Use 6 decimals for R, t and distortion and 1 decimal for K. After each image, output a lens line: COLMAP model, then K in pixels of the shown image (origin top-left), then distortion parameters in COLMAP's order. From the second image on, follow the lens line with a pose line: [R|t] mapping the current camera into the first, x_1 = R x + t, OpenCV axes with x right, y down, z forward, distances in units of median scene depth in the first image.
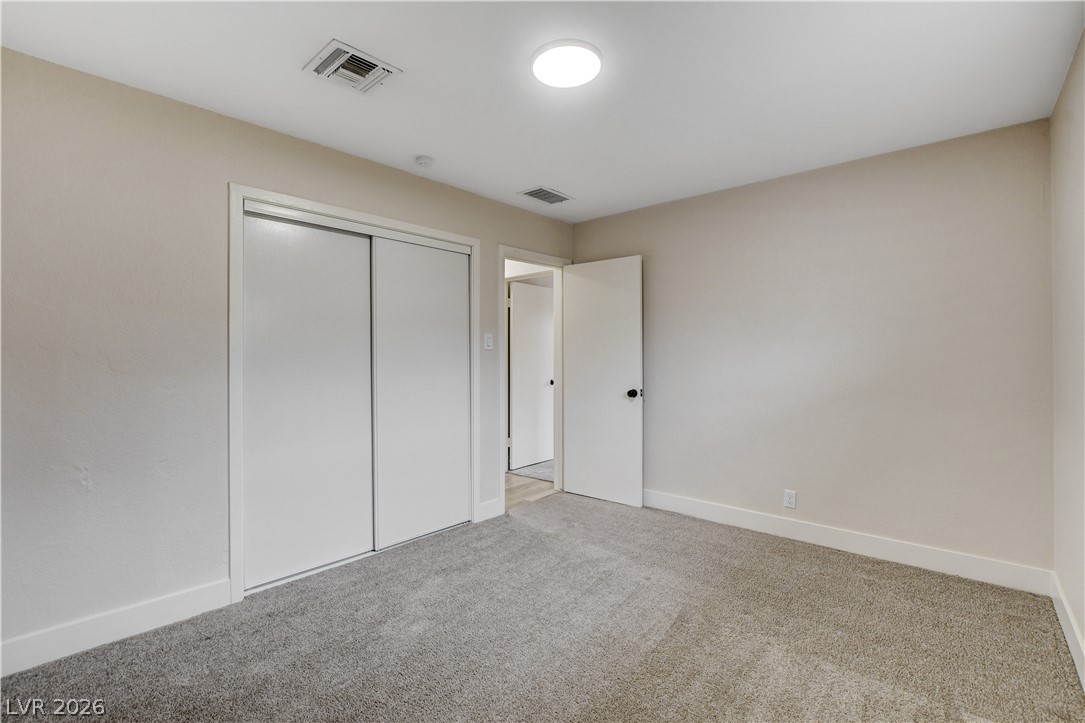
lens RADIAL K [[485.8, 0, 537.7], [0, 485.8, 360.0], [0, 0, 1]] dist [-0.019968, 0.001817]
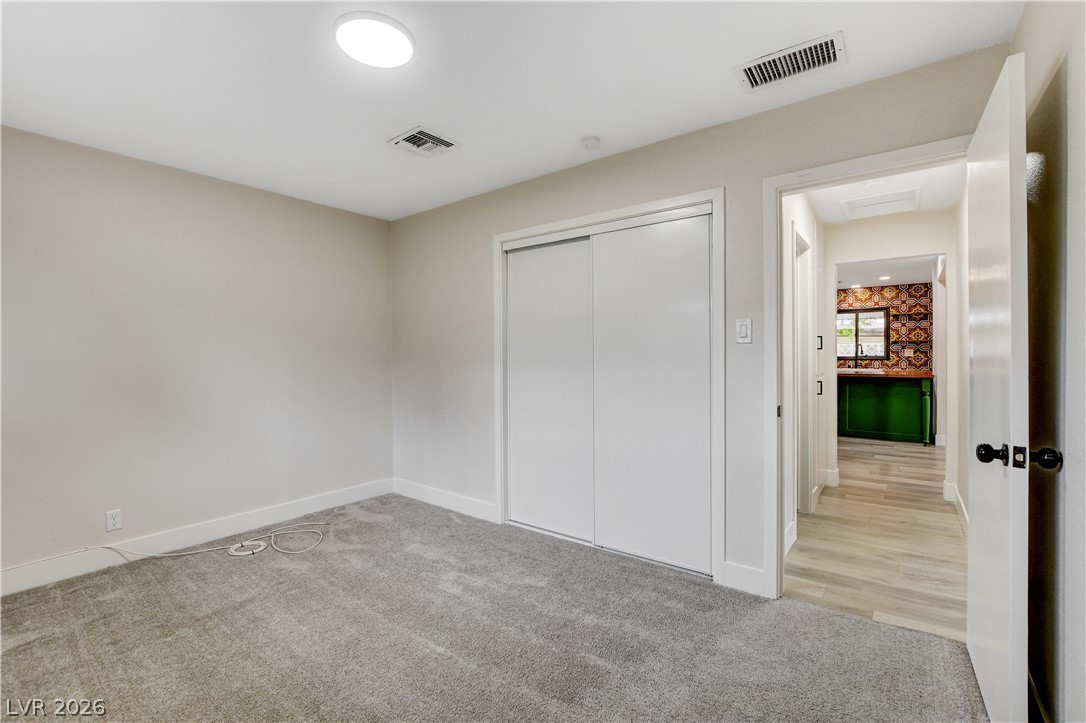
lens RADIAL K [[486.3, 0, 538.2], [0, 486.3, 360.0], [0, 0, 1]] dist [-0.019968, 0.001817]
pose [[0.076872, 0.005668, -0.997025, 0.632324], [-0.004933, 0.999974, 0.005304, 0.002178], [0.997029, 0.004511, 0.076898, 0.759285]]
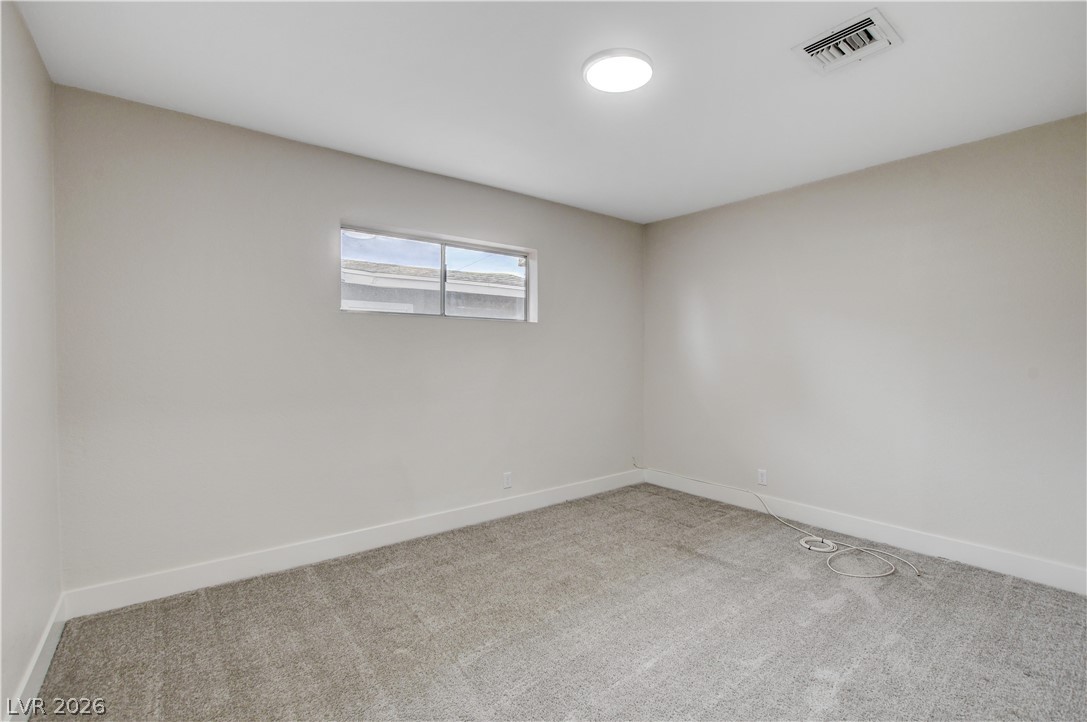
lens RADIAL K [[486.7, 0, 538.7], [0, 486.7, 359.5], [0, 0, 1]] dist [-0.019968, 0.001817]
pose [[-0.981745, -0.002055, 0.190190, 0.020309], [0.002341, 0.999735, 0.022885, -0.005650], [-0.190187, 0.022912, -0.981481, 1.278885]]
